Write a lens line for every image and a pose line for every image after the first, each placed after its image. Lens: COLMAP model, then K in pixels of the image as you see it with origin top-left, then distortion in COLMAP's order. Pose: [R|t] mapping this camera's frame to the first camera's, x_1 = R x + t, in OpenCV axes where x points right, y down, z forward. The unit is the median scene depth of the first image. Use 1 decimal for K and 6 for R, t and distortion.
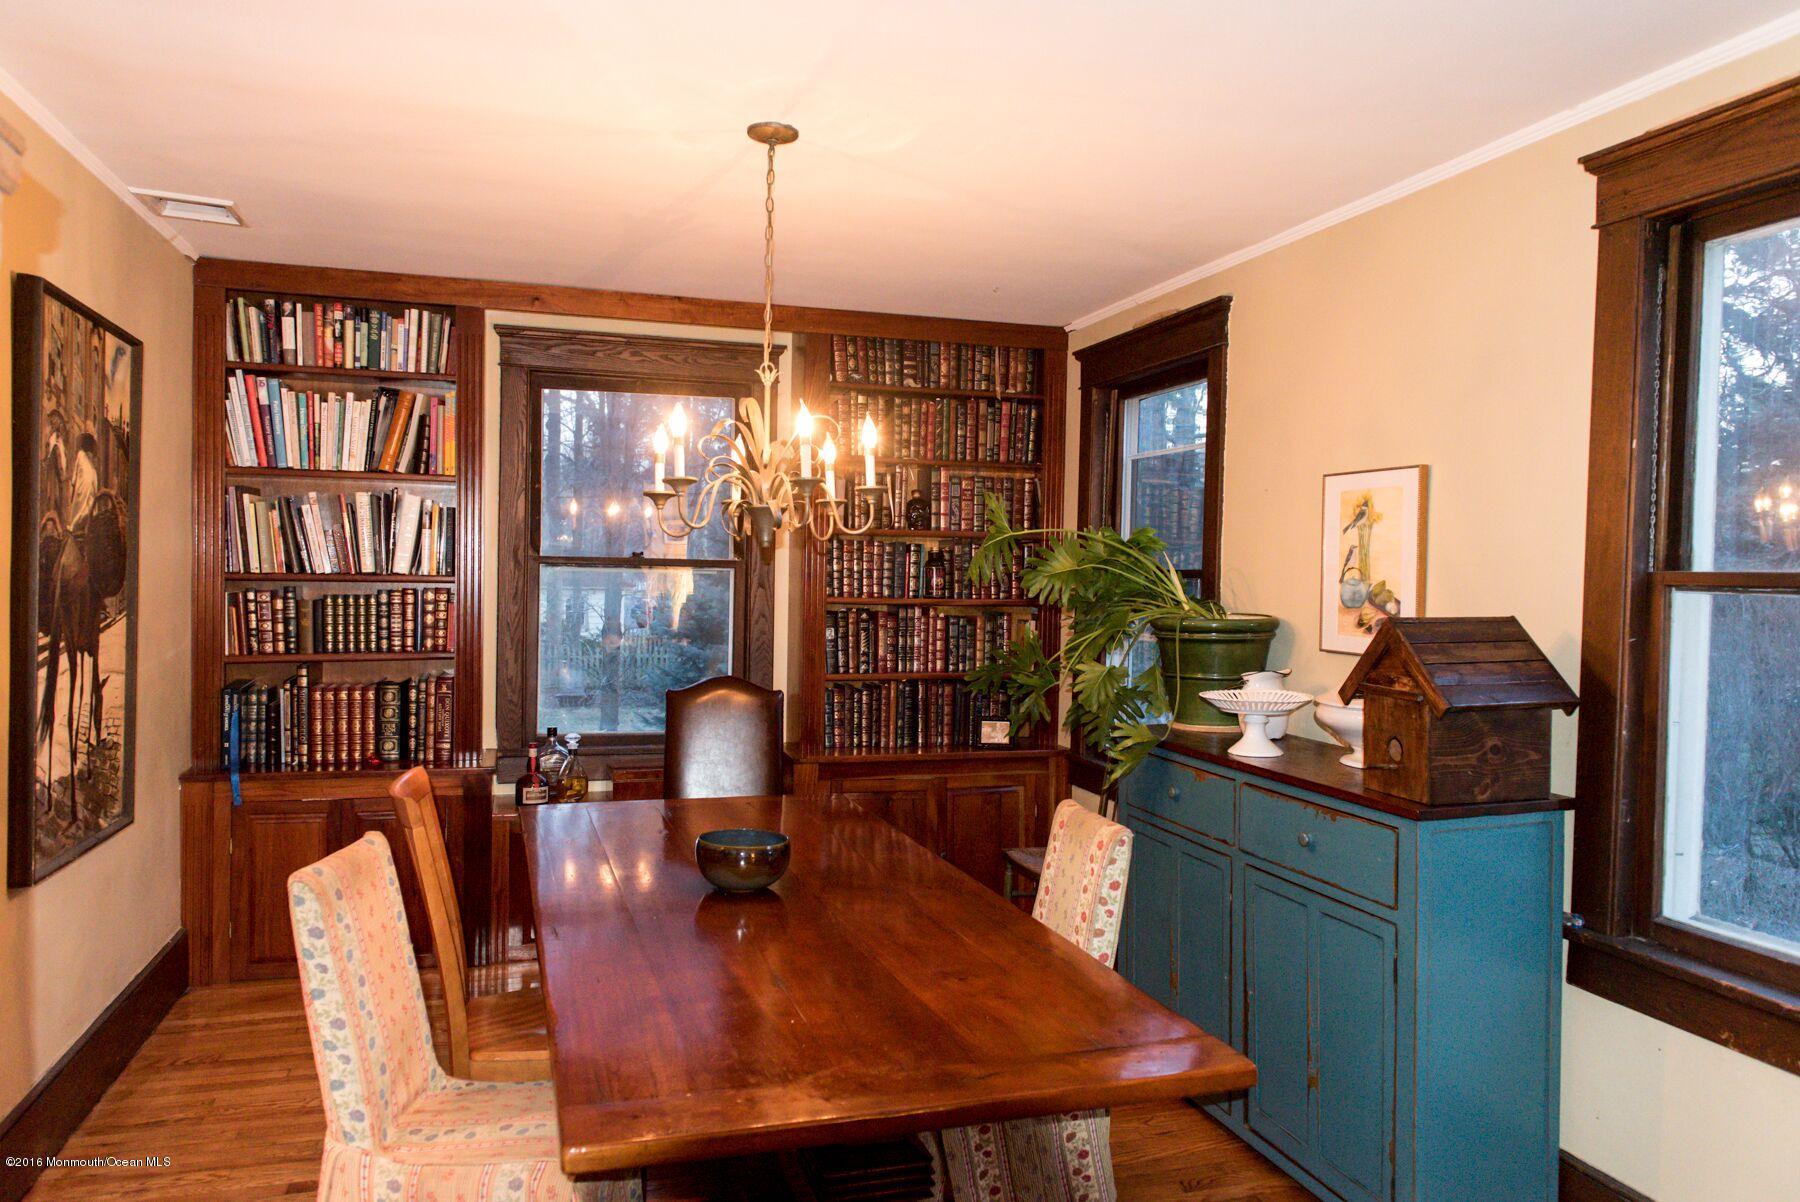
lens RADIAL K [[1238.9, 0, 900.0], [0, 1238.9, 601.0], [0, 0, 1]] dist [-0.001295, 0.000701]
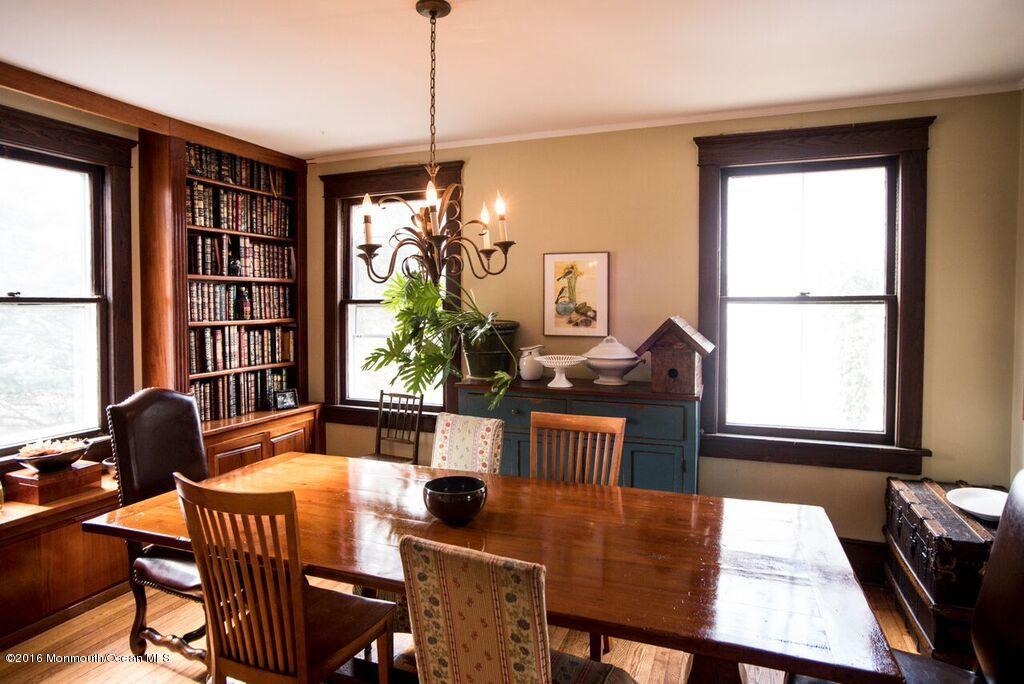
lens RADIAL K [[579.4, 0, 511.0], [0, 579.4, 305.5], [0, 0, 1]] dist [-0.037456, -0.000241]
pose [[0.623306, -0.025754, 0.781554, -0.504937], [0.034130, 0.999401, 0.005713, -0.020250], [-0.781233, 0.023114, 0.623812, 0.432402]]
